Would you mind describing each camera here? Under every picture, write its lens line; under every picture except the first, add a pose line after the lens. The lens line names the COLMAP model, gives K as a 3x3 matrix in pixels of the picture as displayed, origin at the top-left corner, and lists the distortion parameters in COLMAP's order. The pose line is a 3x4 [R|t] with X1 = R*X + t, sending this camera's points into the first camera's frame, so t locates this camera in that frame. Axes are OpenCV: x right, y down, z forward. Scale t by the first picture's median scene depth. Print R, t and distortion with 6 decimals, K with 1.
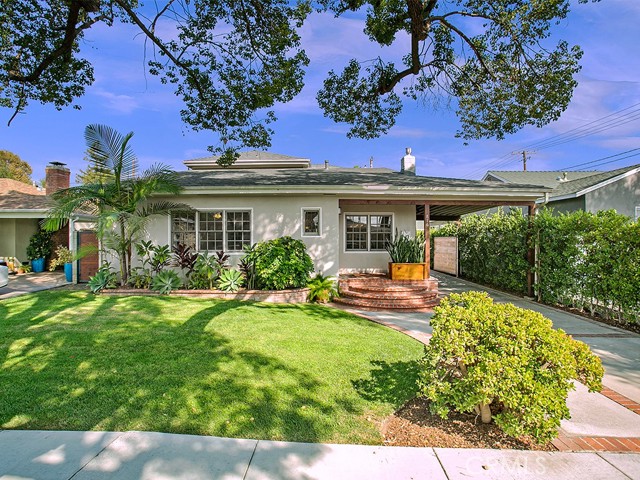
lens RADIAL K [[344.5, 0, 320.0], [0, 344.5, 240.0], [0, 0, 1]] dist [-0.038212, -0.000142]
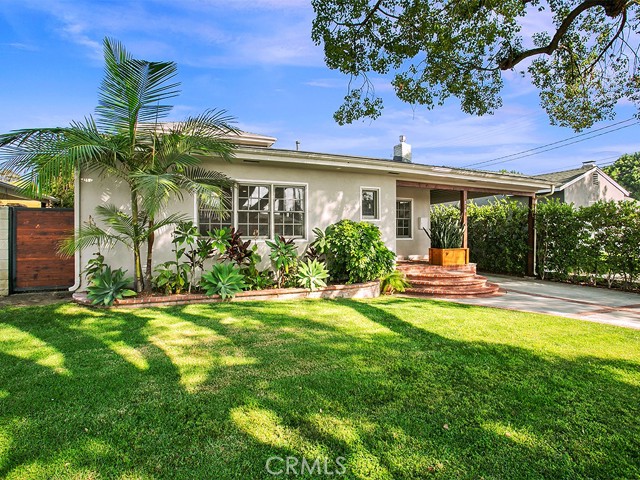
lens RADIAL K [[336.9, 0, 320.0], [0, 336.9, 240.0], [0, 0, 1]] dist [-0.041747, 0.000153]
pose [[0.914081, -0.010015, 0.405407, -0.504884], [0.001102, 0.999753, 0.022213, 0.021646], [-0.405529, -0.019857, 0.913866, 0.276041]]
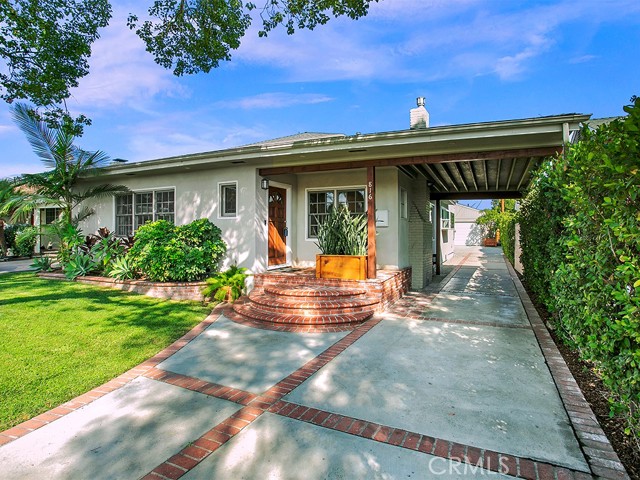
lens RADIAL K [[336.5, 0, 342.6], [0, 336.5, 239.2], [0, 0, 1]] dist [-0.033665, -0.000133]
pose [[0.919418, 0.009303, -0.393171, 0.538700], [-0.003564, 0.999876, 0.015323, 0.026340], [0.393265, -0.012687, 0.919338, 0.405513]]
